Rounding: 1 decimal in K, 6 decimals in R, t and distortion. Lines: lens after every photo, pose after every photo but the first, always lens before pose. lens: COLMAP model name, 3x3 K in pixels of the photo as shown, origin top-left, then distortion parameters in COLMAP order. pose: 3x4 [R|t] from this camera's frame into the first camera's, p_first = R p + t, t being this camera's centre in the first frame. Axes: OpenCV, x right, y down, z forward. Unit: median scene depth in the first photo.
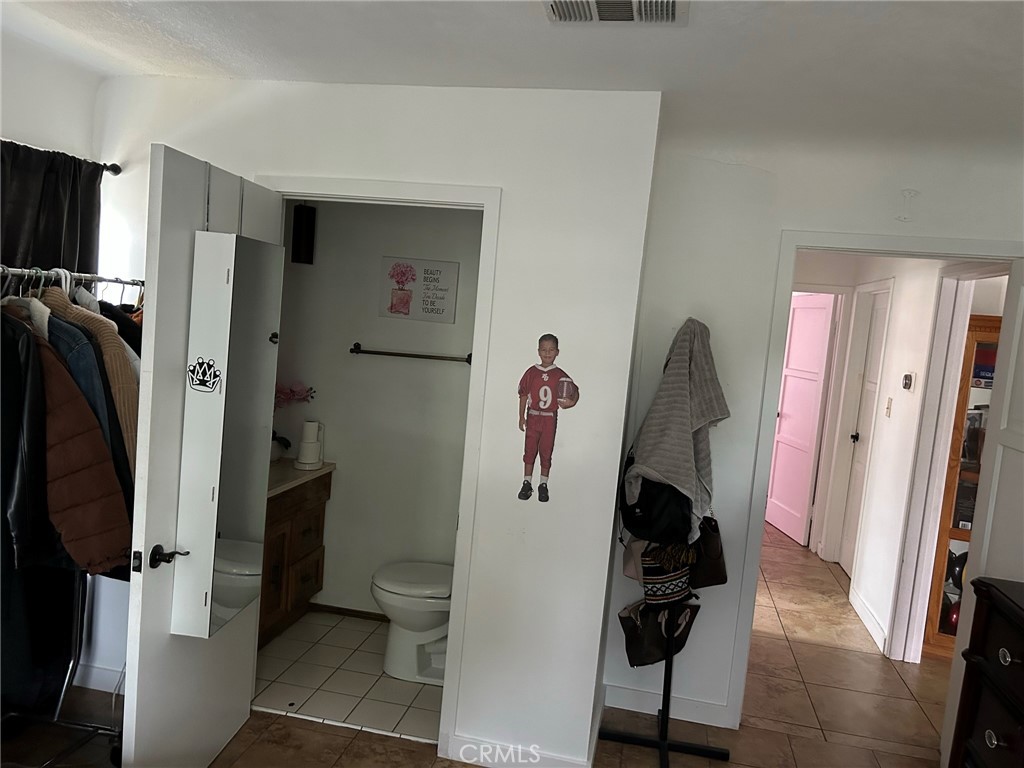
lens RADIAL K [[767.4, 0, 515.8], [0, 767.4, 381.7], [0, 0, 1]] dist [0.064824, -0.070710]
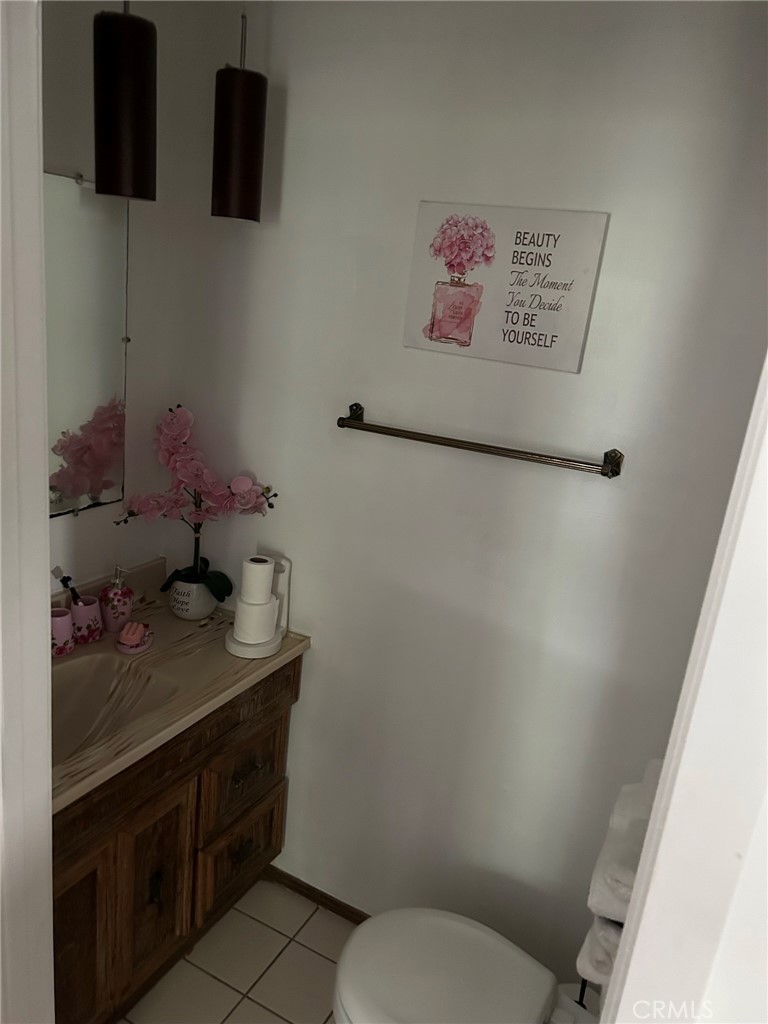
lens RADIAL K [[767.4, 0, 382.3], [0, 767.4, 519.2], [0, 0, 1]] dist [0.064824, -0.070710]
pose [[0.957882, 0.098168, -0.269862, -0.061613], [-0.049479, 0.982120, 0.181638, -0.068170], [0.282868, -0.160635, 0.945612, 0.569333]]
